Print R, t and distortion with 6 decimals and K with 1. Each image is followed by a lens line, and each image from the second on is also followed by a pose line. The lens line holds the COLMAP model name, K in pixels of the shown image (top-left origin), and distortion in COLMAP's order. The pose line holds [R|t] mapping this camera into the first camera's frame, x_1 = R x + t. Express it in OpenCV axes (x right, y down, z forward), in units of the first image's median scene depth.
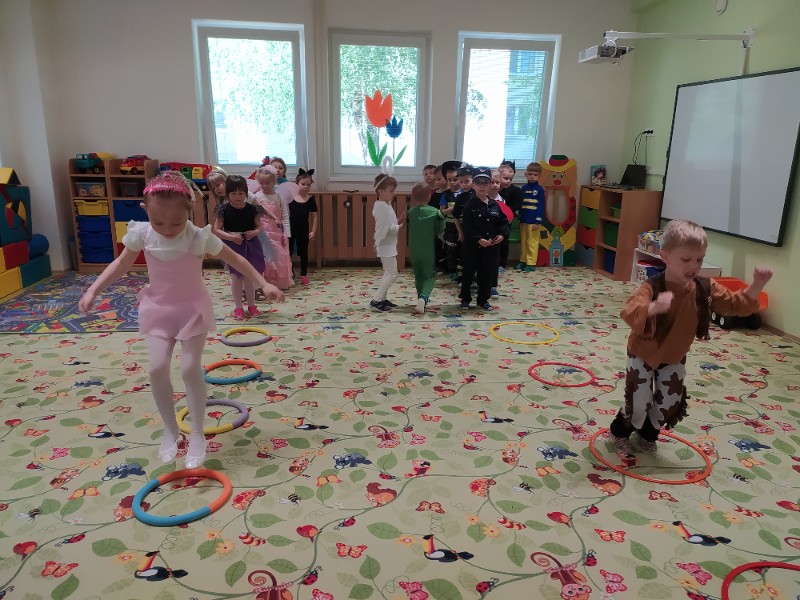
lens RADIAL K [[602.3, 0, 400.0], [0, 602.3, 300.0], [0, 0, 1]] dist [0.069206, -0.071326]
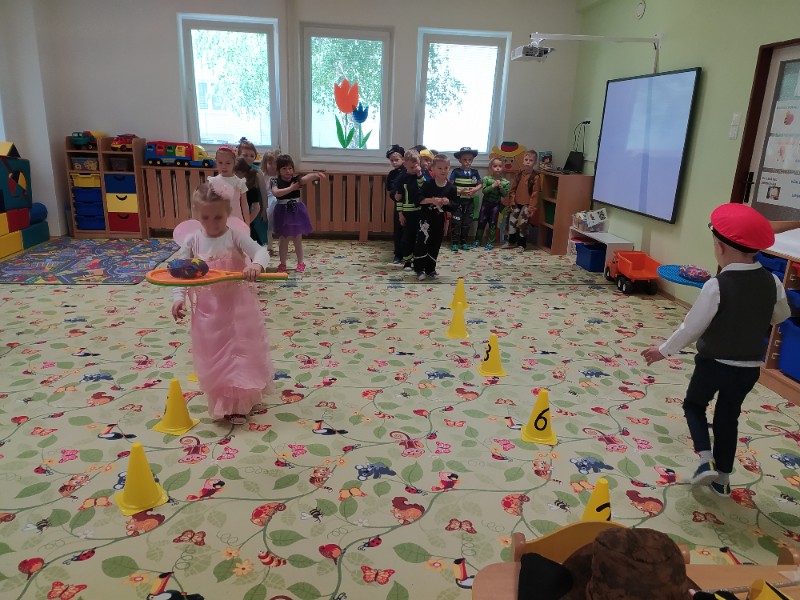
lens RADIAL K [[602.3, 0, 400.0], [0, 602.3, 300.0], [0, 0, 1]] dist [0.069206, -0.071326]
pose [[0.999782, 0.019895, -0.006407, 0.086739], [-0.019742, 0.999535, 0.023219, 0.031808], [0.006866, -0.023088, 0.999710, -0.127943]]
